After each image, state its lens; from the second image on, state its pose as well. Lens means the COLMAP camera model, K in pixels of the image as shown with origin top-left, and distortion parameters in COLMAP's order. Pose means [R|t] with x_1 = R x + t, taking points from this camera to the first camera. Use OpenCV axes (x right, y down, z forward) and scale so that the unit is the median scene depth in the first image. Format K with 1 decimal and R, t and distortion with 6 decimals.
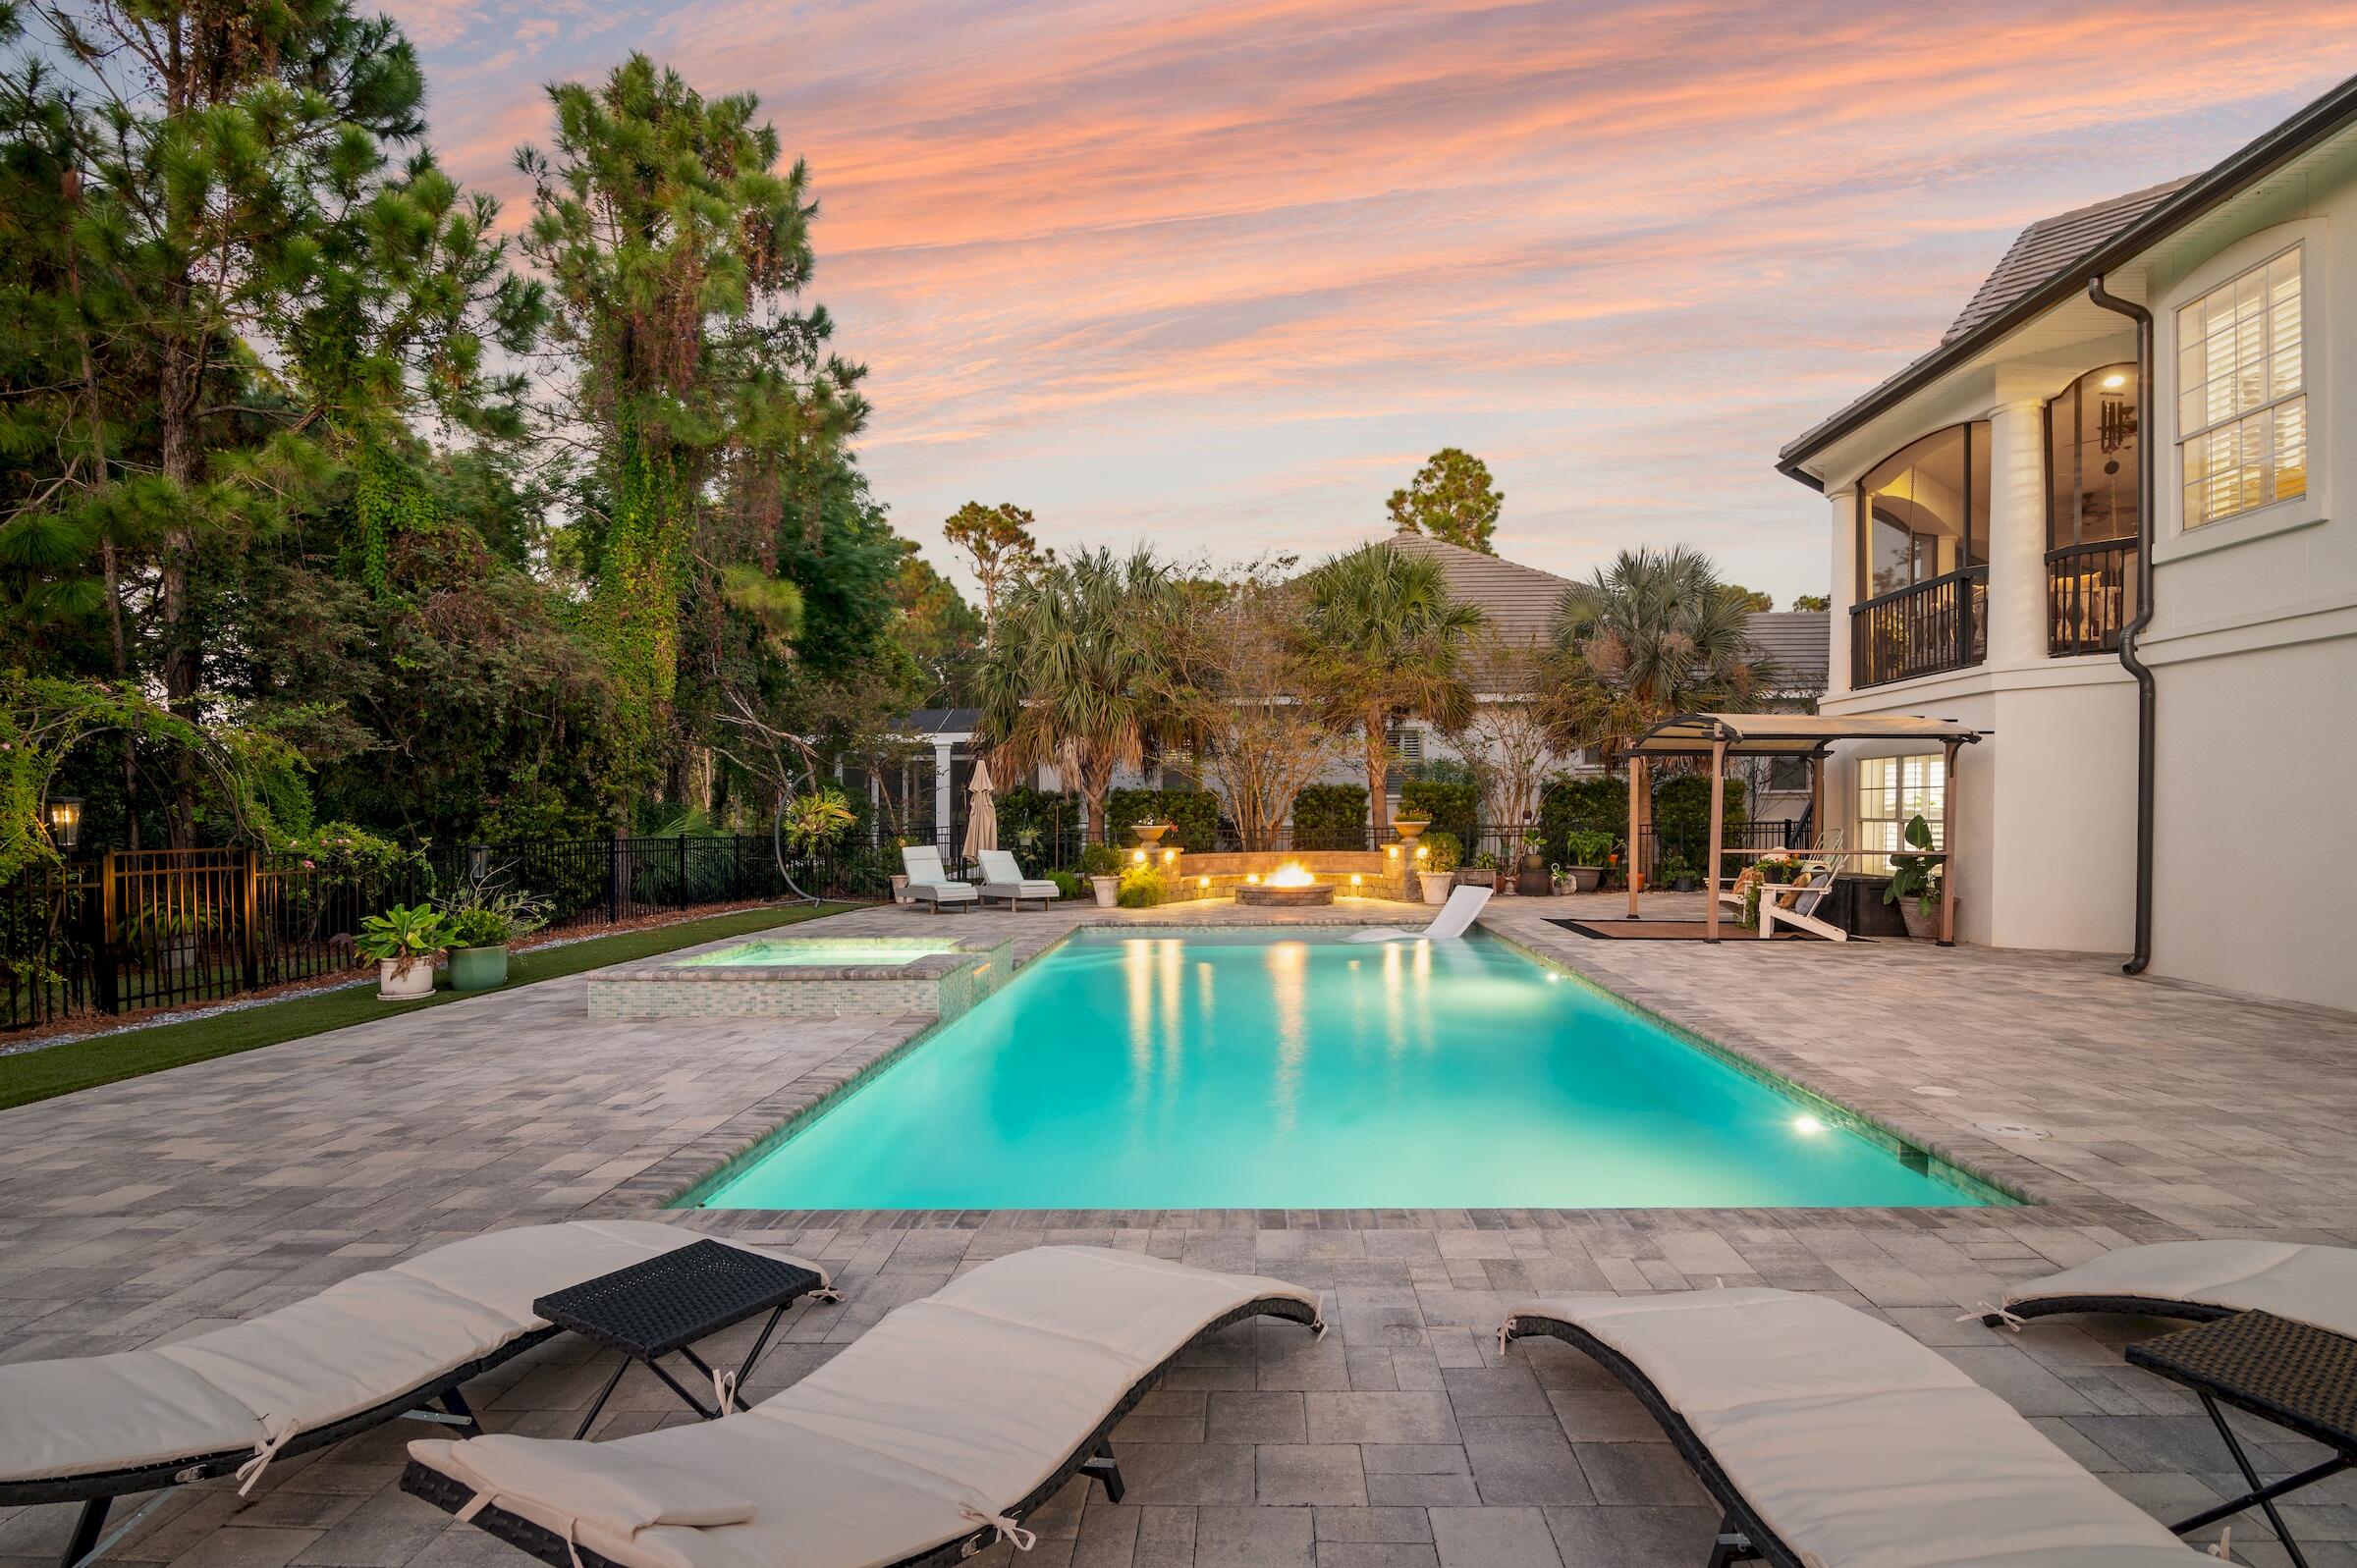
lens RADIAL K [[1163.5, 0, 1226.3], [0, 1163.5, 838.1], [0, 0, 1]] dist [-0.020521, -0.000633]
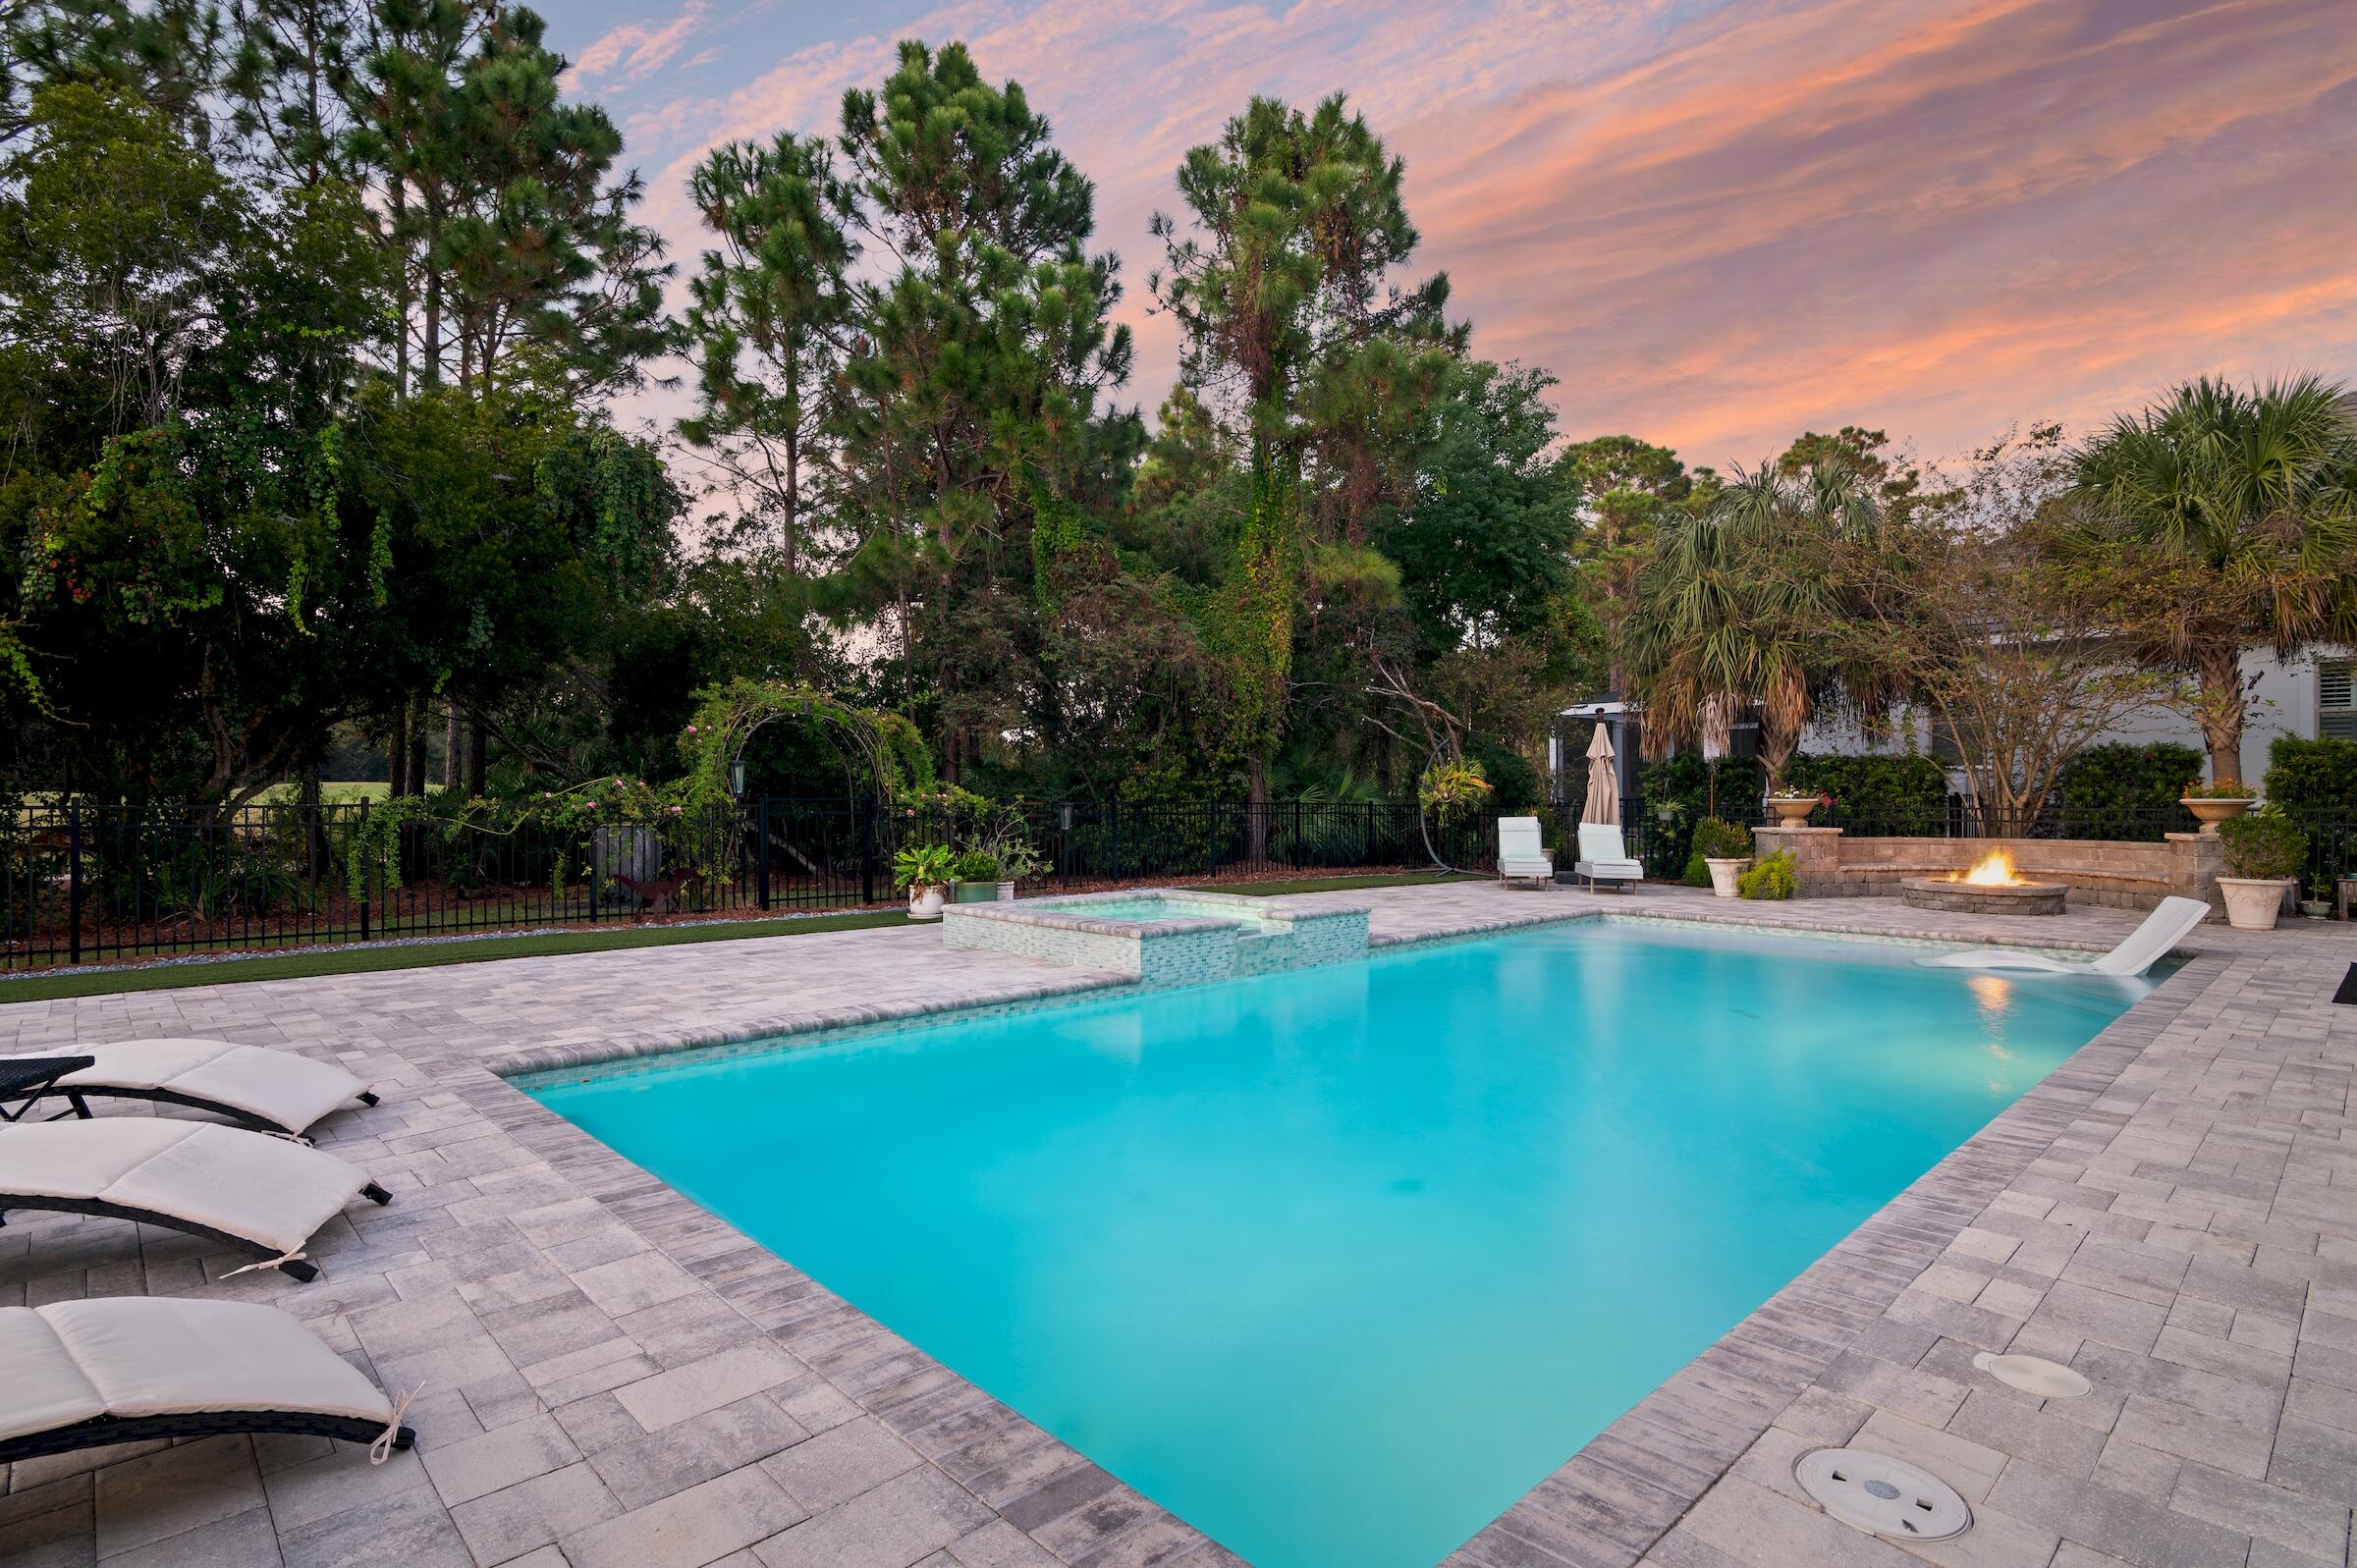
lens RADIAL K [[1183.6, 0, 1178.5], [0, 1183.6, 784.0], [0, 0, 1]] dist [-0.019059, 0.000620]
pose [[0.711850, 0.006652, -0.702300, 0.274245], [-0.024846, 0.999568, -0.015716, 0.002931], [0.701892, 0.028637, 0.711708, 0.175345]]
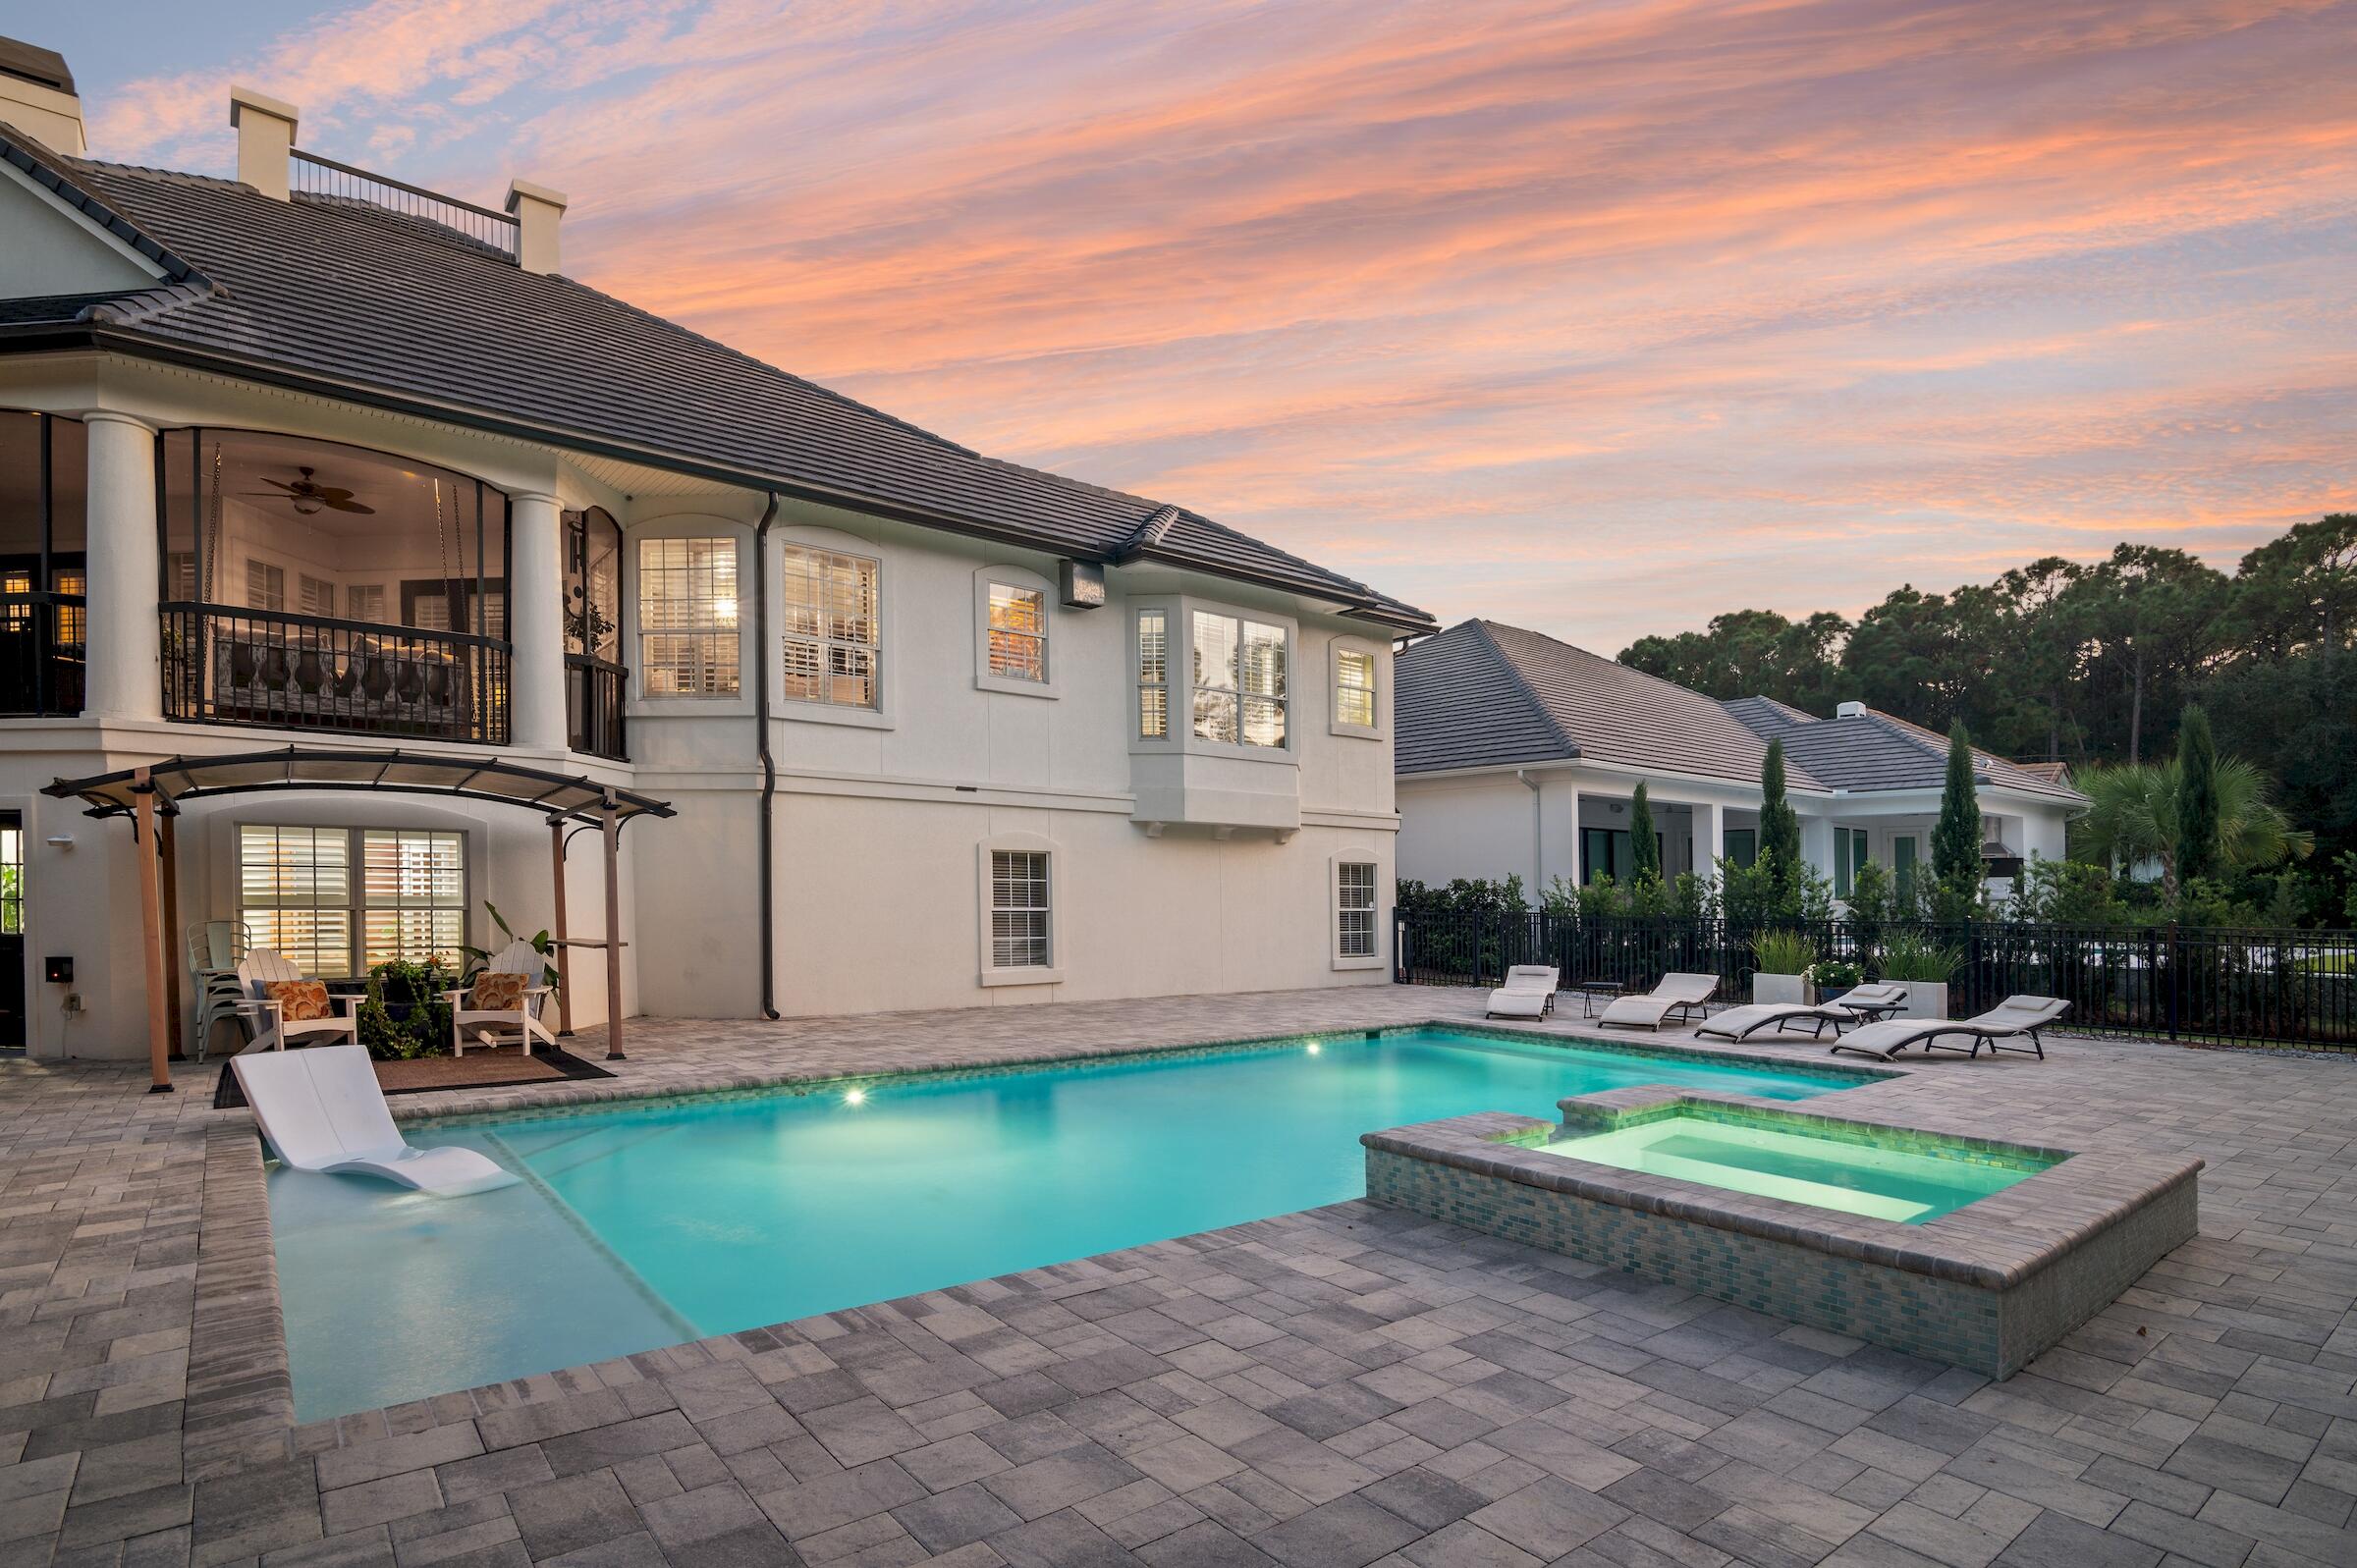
lens RADIAL K [[1219.6, 0, 1131.3], [0, 1219.6, 881.9], [0, 0, 1]] dist [-0.013115, -0.000206]
pose [[-0.629502, 0.010993, 0.776921, -0.405094], [0.015500, 0.999879, -0.001588, -0.022882], [-0.776844, 0.011043, -0.629596, 1.085419]]
